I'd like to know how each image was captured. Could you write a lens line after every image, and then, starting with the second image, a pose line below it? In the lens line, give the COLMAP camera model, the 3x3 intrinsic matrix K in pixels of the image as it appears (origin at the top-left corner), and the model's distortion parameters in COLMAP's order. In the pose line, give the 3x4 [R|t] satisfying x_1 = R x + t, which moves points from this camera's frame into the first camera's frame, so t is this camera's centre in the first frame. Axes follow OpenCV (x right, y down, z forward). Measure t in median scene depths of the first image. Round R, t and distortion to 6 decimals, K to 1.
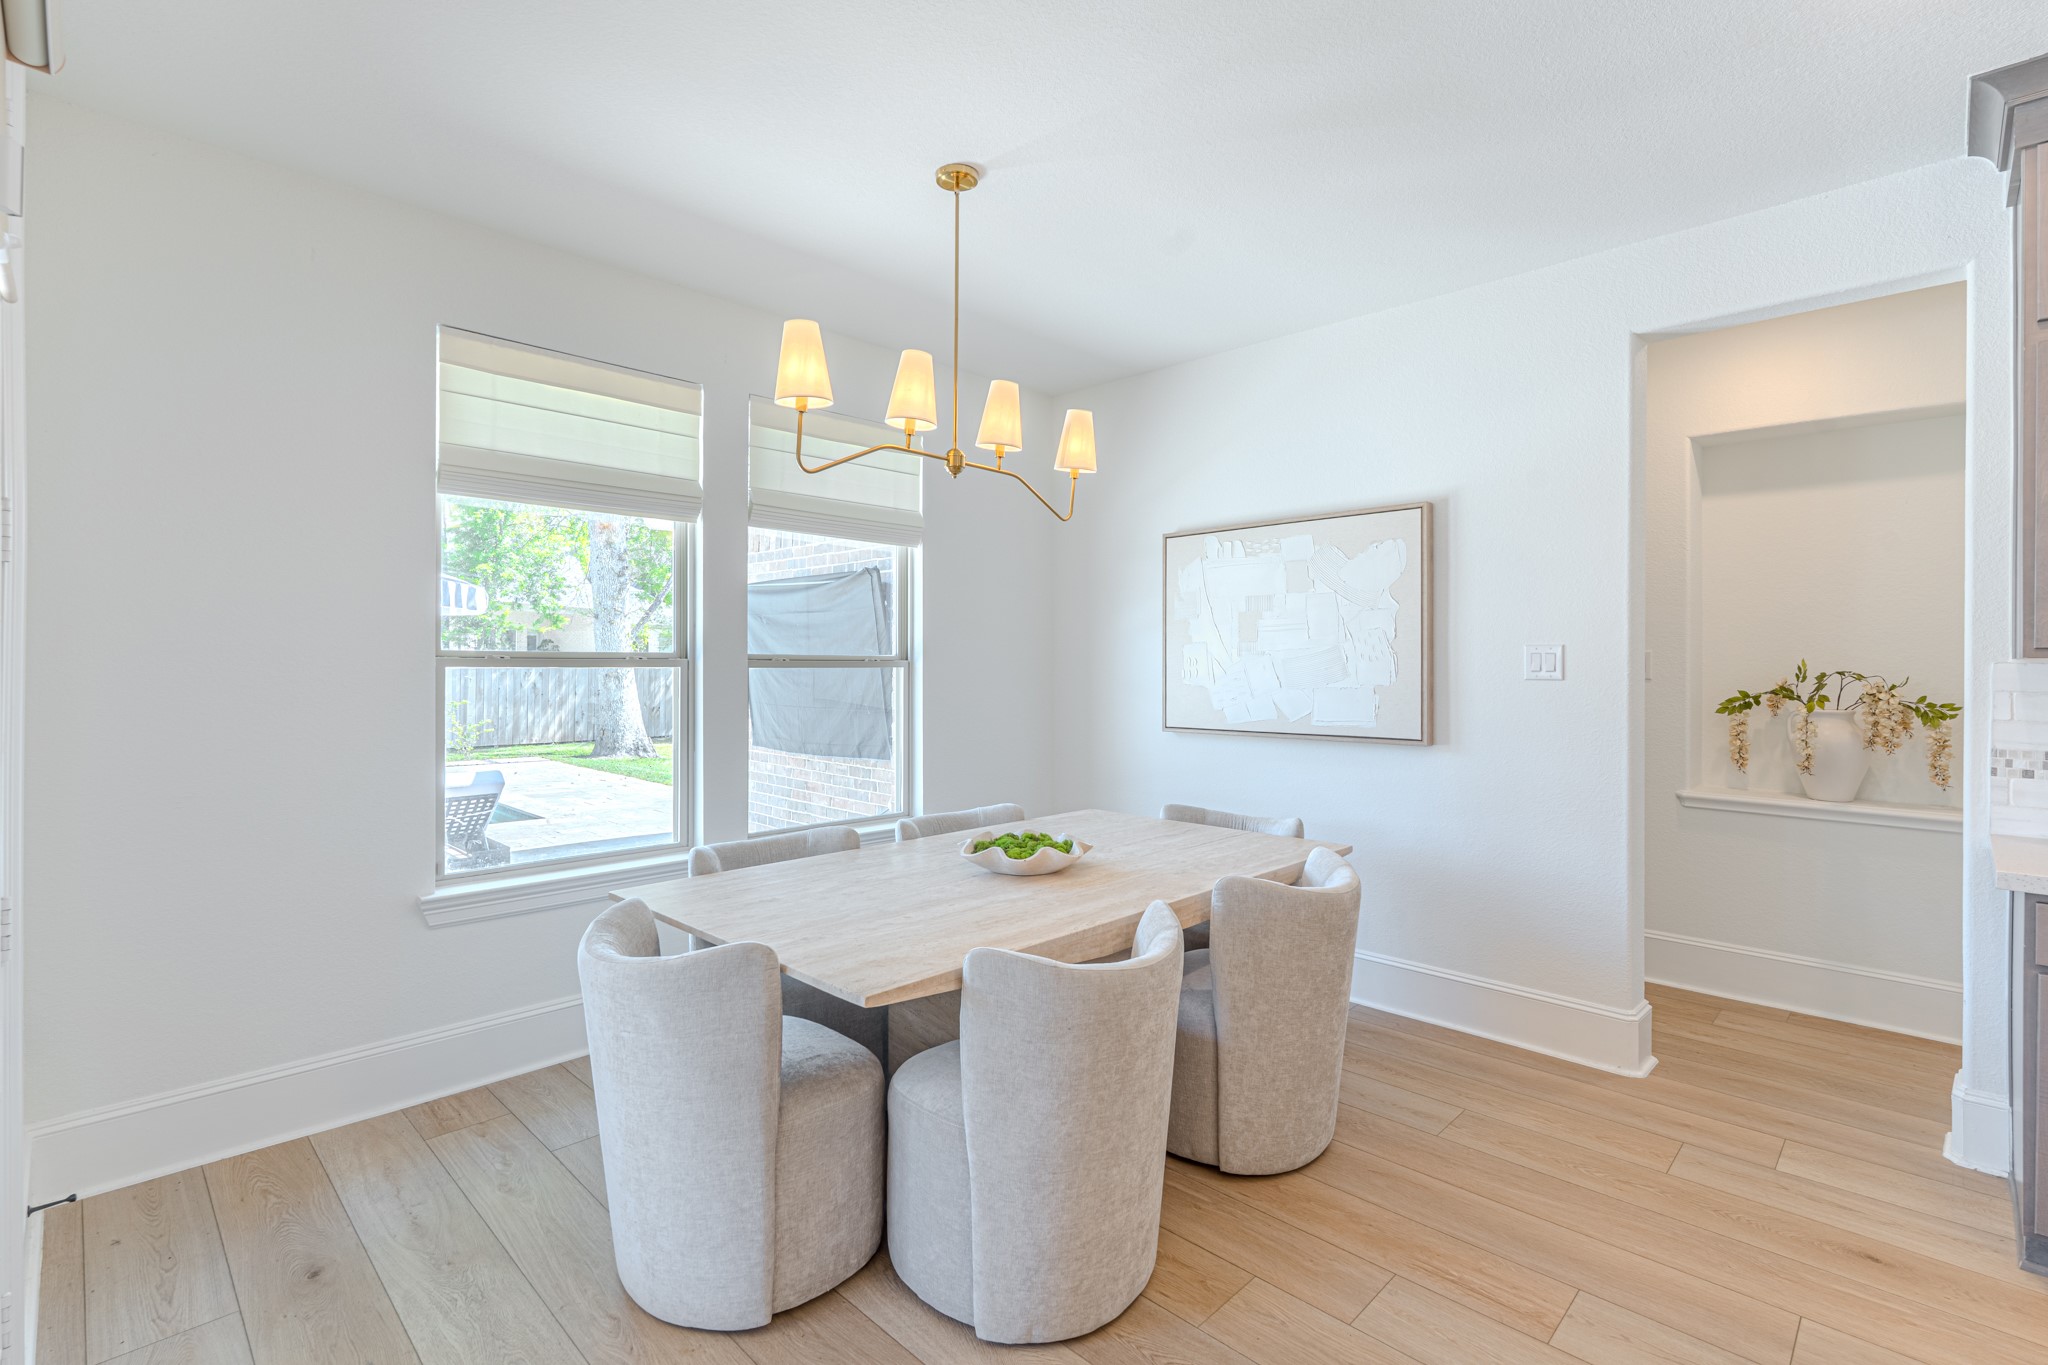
lens RADIAL K [[942.3, 0, 1034.1], [0, 942.3, 659.7], [0, 0, 1]] dist [-0.000433, -0.000232]
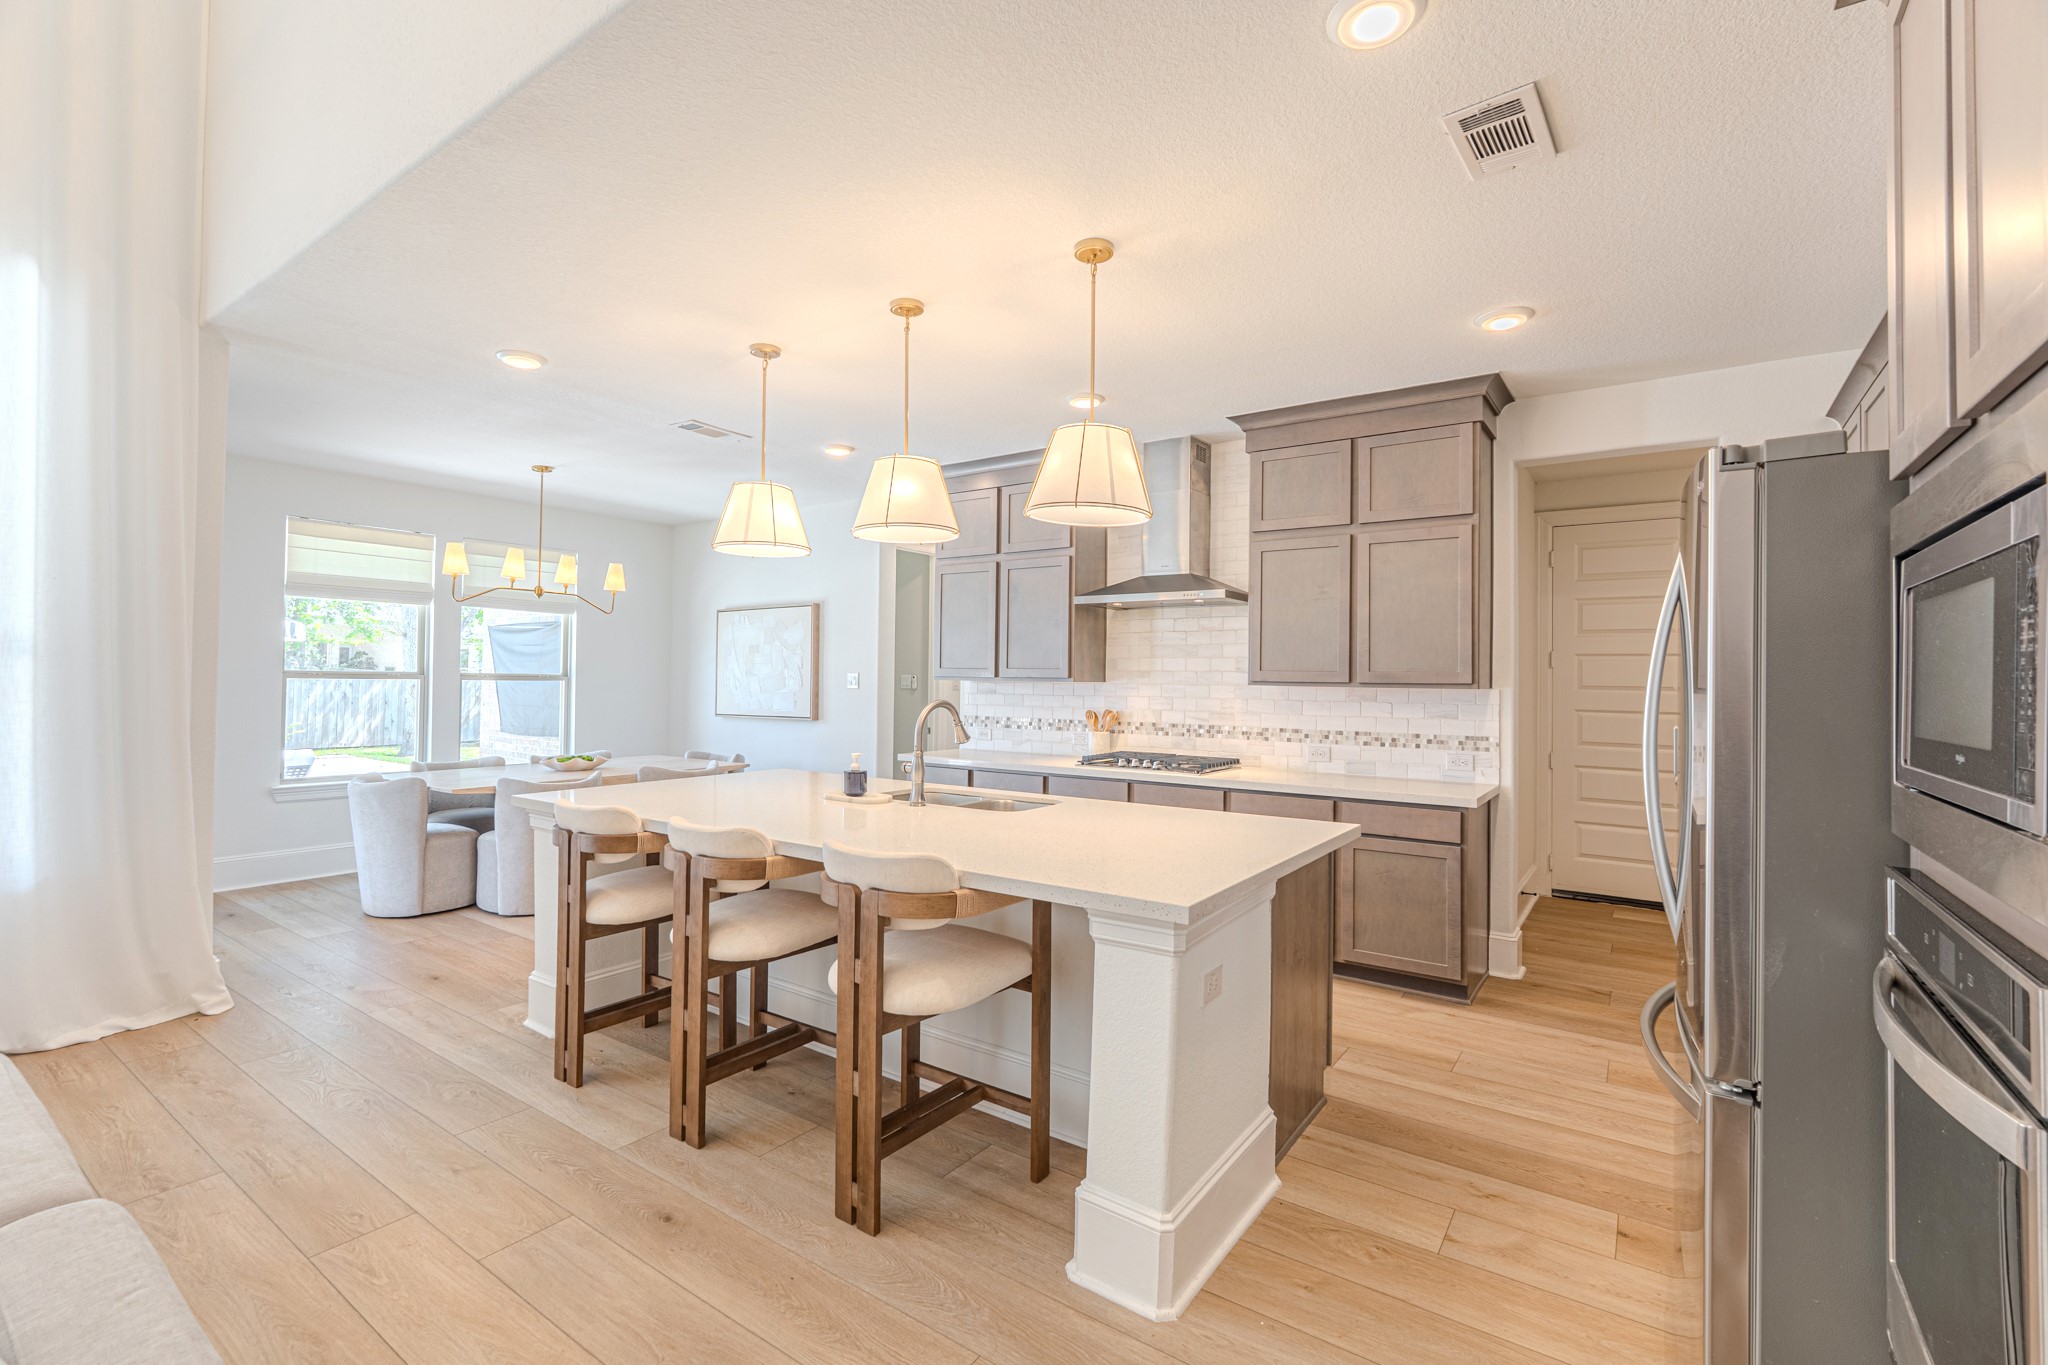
lens RADIAL K [[891.1, 0, 1023.6], [0, 891.1, 652.0], [0, 0, 1]] dist [-0.001344, -0.001602]
pose [[0.986923, 0.013712, 0.160608, 0.564335], [-0.009286, 0.999557, -0.028271, -0.007803], [-0.160925, 0.026409, 0.986613, -1.025140]]
